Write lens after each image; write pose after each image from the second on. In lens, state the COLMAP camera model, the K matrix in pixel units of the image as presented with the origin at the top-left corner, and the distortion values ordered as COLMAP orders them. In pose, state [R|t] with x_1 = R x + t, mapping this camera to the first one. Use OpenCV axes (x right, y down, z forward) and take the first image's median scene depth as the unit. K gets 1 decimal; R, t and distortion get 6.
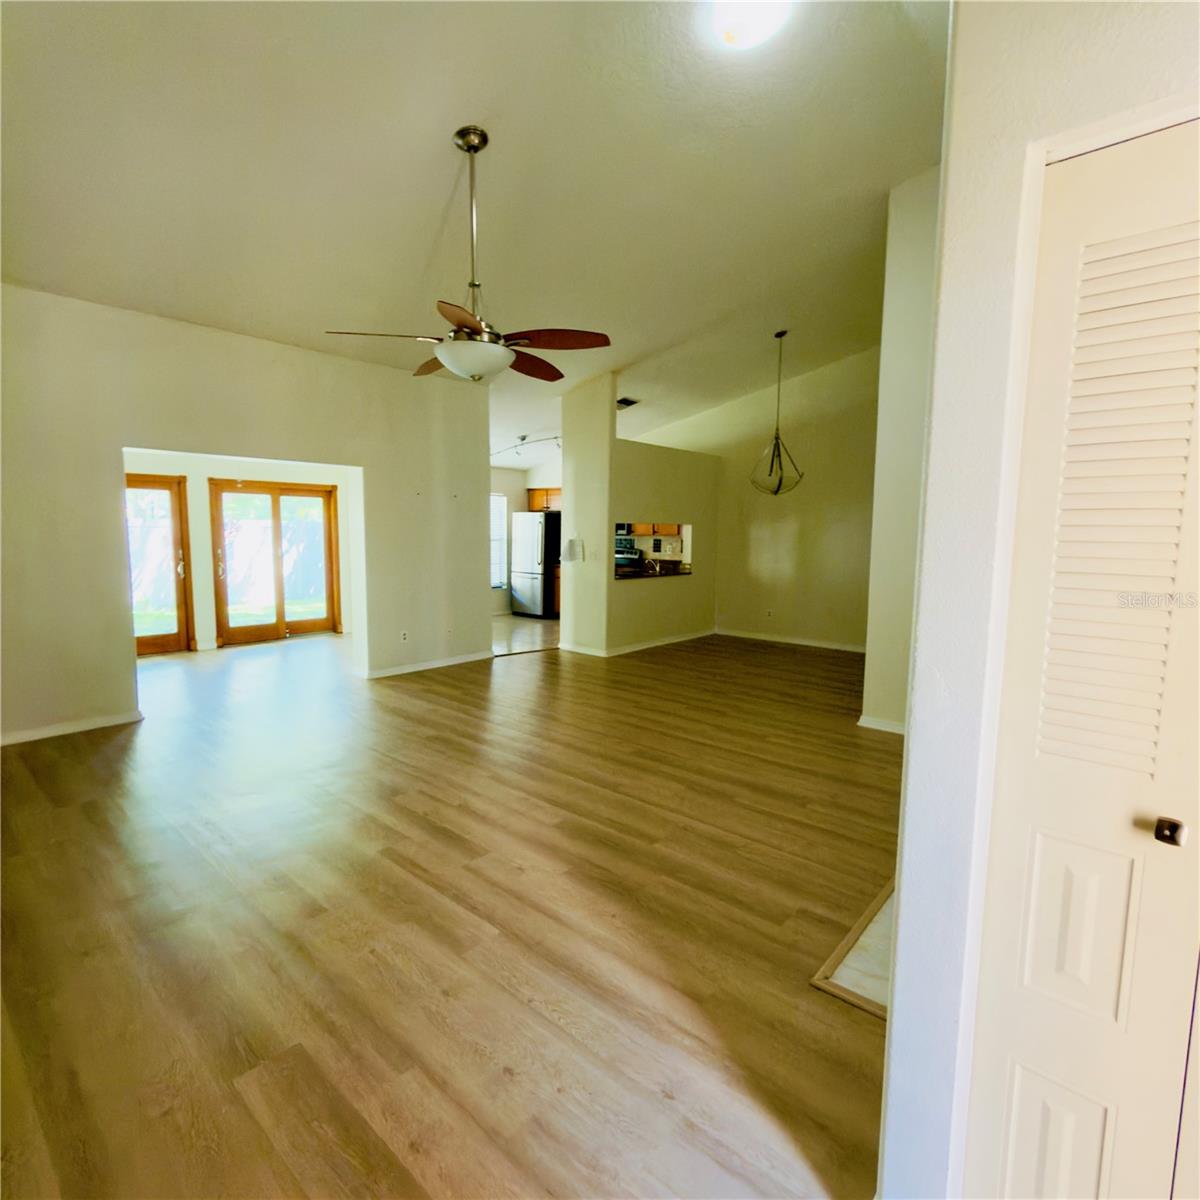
lens RADIAL K [[649.8, 0, 600.0], [0, 649.8, 600.0], [0, 0, 1]] dist [-0.004200, -0.000644]
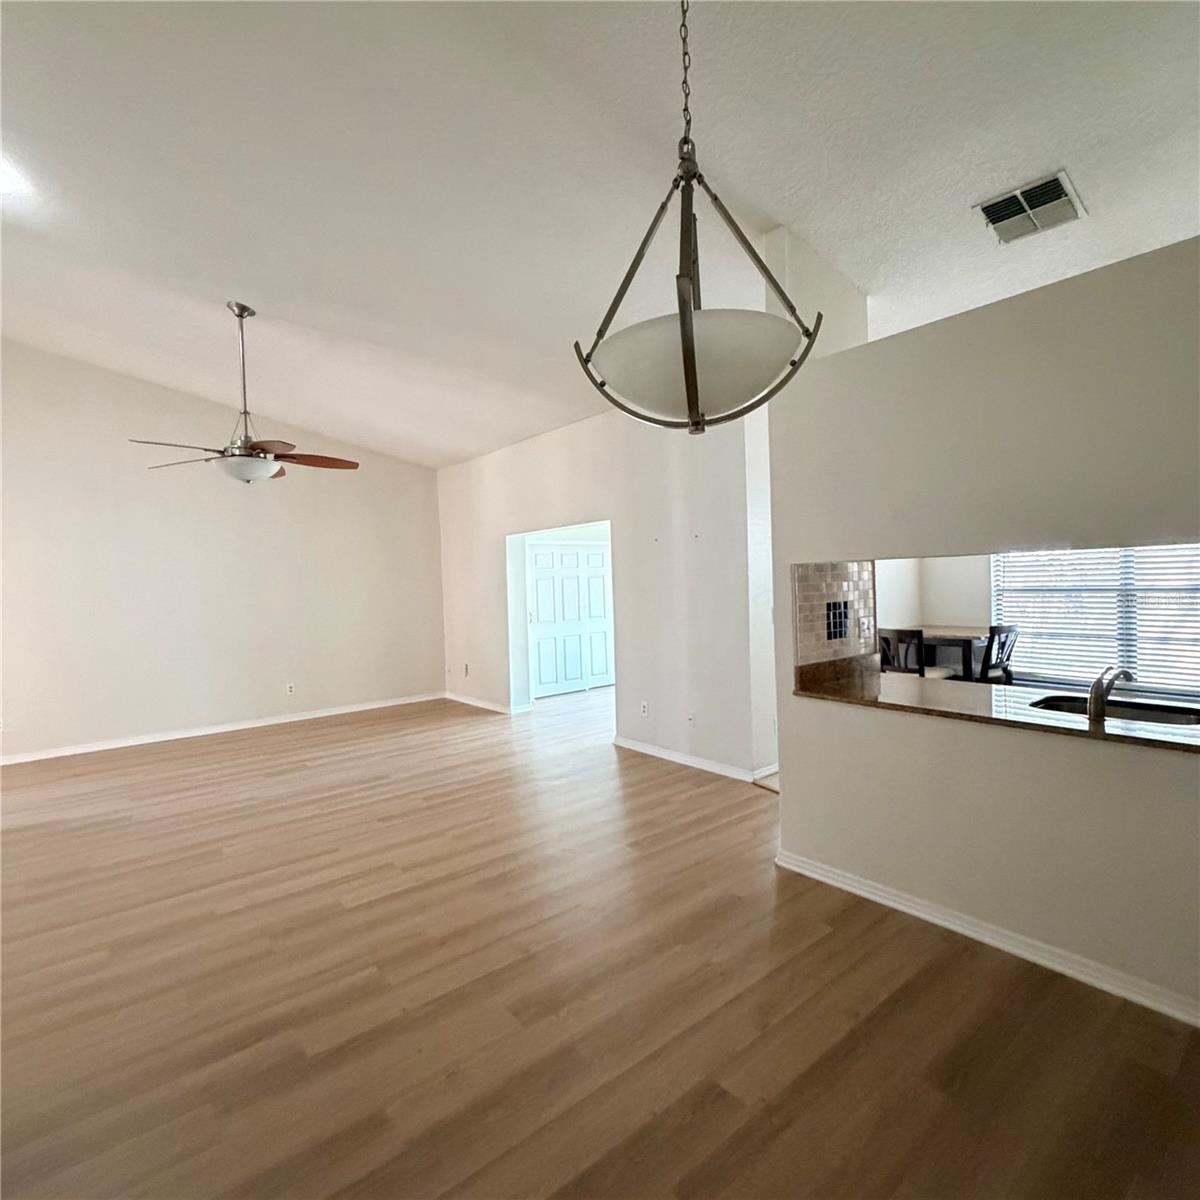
lens RADIAL K [[649.8, 0, 600.0], [0, 649.8, 600.0], [0, 0, 1]] dist [-0.004200, -0.000644]
pose [[-0.178068, 0.021070, -0.983793, 0.718254], [-0.074967, 0.996575, 0.034913, -0.151882], [0.981158, 0.079969, -0.175879, 1.443417]]
